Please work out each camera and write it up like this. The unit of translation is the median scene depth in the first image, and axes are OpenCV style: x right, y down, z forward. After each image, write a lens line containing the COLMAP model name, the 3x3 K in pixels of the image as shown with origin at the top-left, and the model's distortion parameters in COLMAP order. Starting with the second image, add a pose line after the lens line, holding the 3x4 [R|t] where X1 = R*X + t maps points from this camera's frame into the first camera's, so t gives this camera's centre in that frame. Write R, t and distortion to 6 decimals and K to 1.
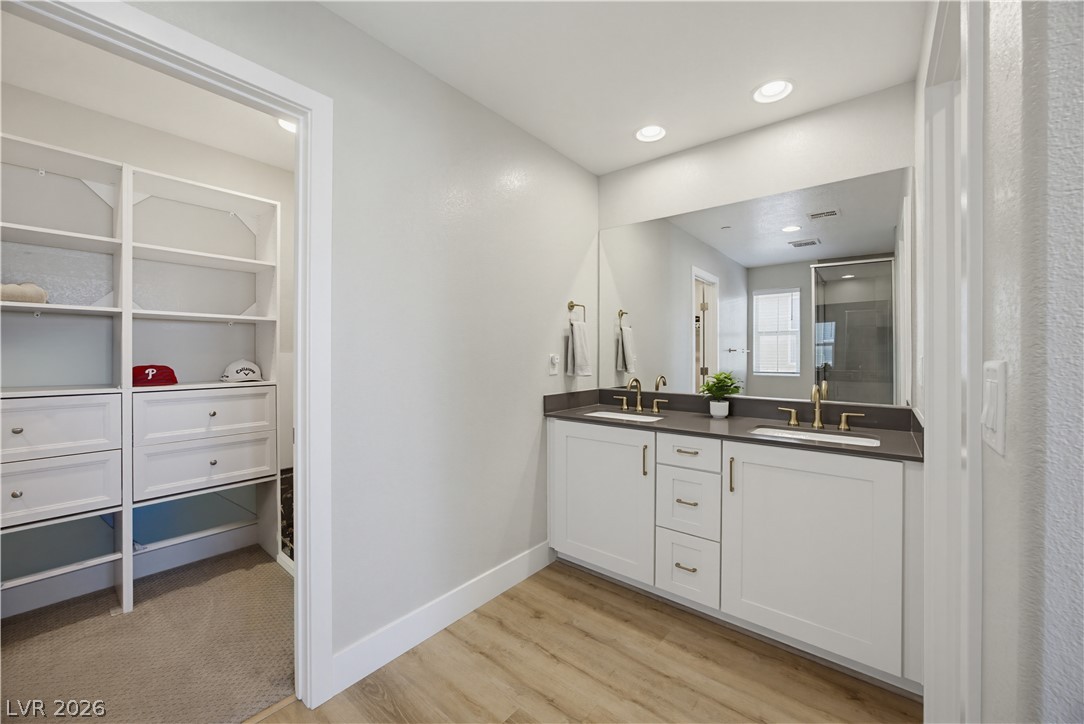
lens RADIAL K [[411.2, 0, 545.0], [0, 411.2, 358.4], [0, 0, 1]] dist [-0.054706, 0.018499]
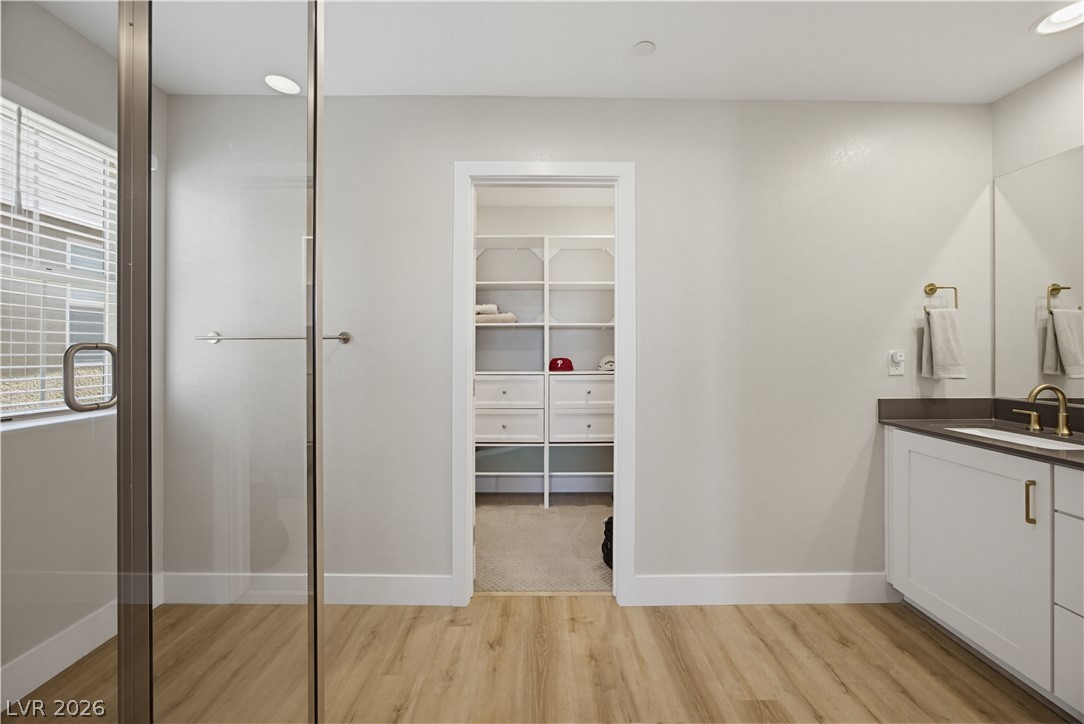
lens RADIAL K [[417.1, 0, 552.4], [0, 417.1, 359.1], [0, 0, 1]] dist [-0.009179, 0.000428]
pose [[0.643473, 0.013705, -0.765346, 0.245189], [-0.004872, 0.999893, 0.013808, -0.001093], [0.765453, -0.005156, 0.643471, -0.079623]]
